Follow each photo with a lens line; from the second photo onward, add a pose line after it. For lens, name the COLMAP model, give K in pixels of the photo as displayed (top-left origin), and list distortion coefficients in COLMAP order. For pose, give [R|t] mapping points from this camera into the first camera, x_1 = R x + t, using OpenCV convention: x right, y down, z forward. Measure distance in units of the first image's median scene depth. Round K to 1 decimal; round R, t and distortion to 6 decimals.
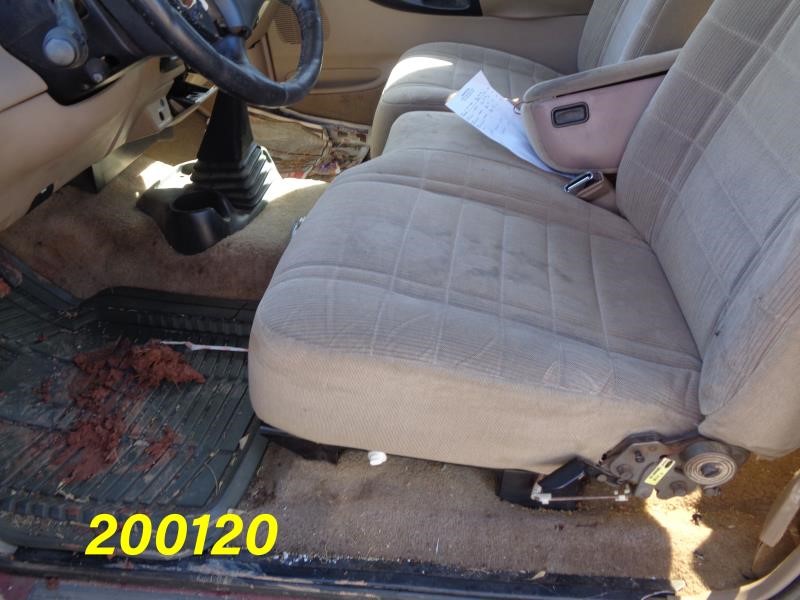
lens RADIAL K [[589.2, 0, 404.0], [0, 589.2, 299.2], [0, 0, 1]] dist [-0.004818, -0.003402]
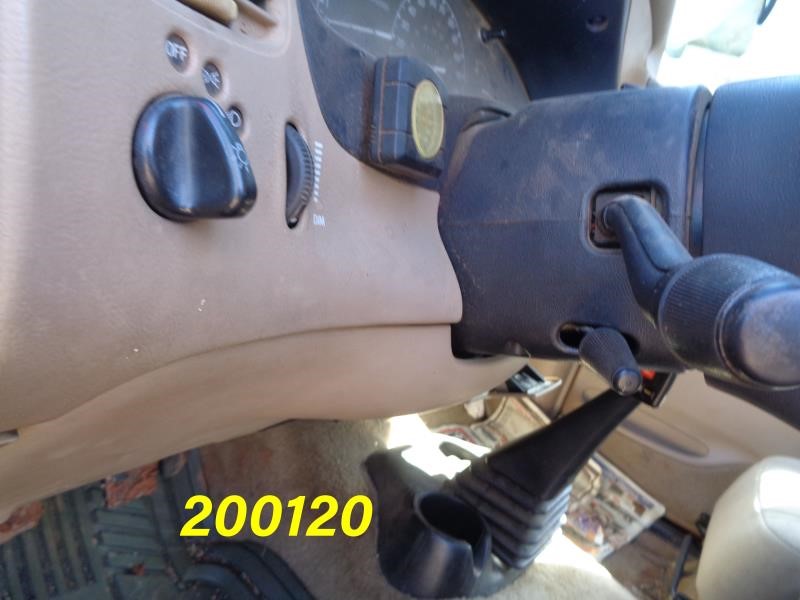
lens RADIAL K [[589.2, 0, 400.6], [0, 589.2, 299.9], [0, 0, 1]] dist [-0.004818, -0.003402]
pose [[0.822072, 0.458315, -0.337853, -0.196093], [-0.558958, 0.762626, -0.325527, -0.072614], [0.108461, 0.456452, 0.883112, 0.215678]]
